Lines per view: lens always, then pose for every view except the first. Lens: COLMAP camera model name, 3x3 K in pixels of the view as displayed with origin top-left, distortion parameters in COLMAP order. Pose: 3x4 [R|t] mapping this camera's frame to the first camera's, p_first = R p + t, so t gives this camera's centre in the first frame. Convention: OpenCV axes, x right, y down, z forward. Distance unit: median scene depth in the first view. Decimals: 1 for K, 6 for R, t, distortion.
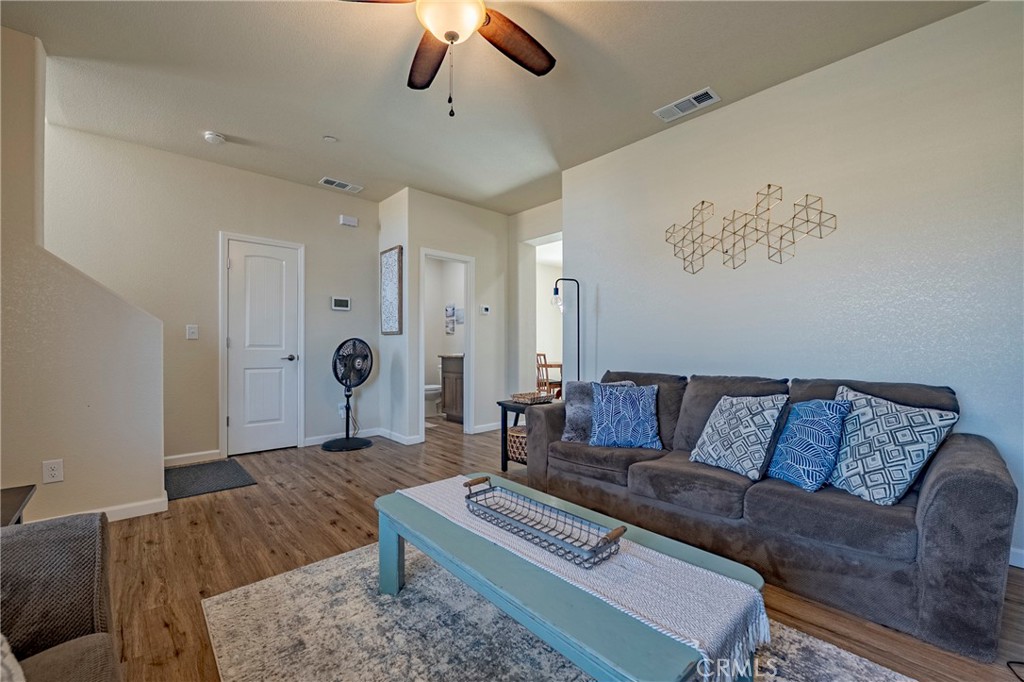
lens RADIAL K [[410.9, 0, 512.0], [0, 410.9, 341.0], [0, 0, 1]] dist [-0.000814, -0.000035]
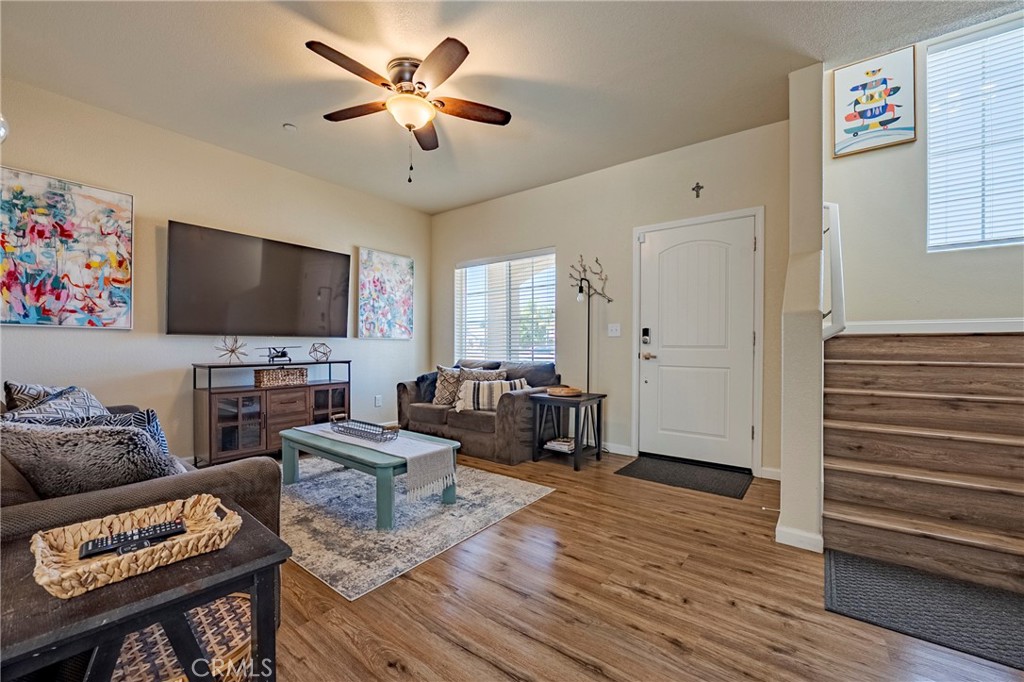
lens RADIAL K [[410.9, 0, 512.0], [0, 410.9, 341.0], [0, 0, 1]] dist [-0.000814, -0.000035]
pose [[-0.983534, -0.004992, -0.180657, -0.172694], [-0.002057, 0.999863, -0.016434, 0.026521], [0.180714, -0.015792, -0.983409, 1.760963]]
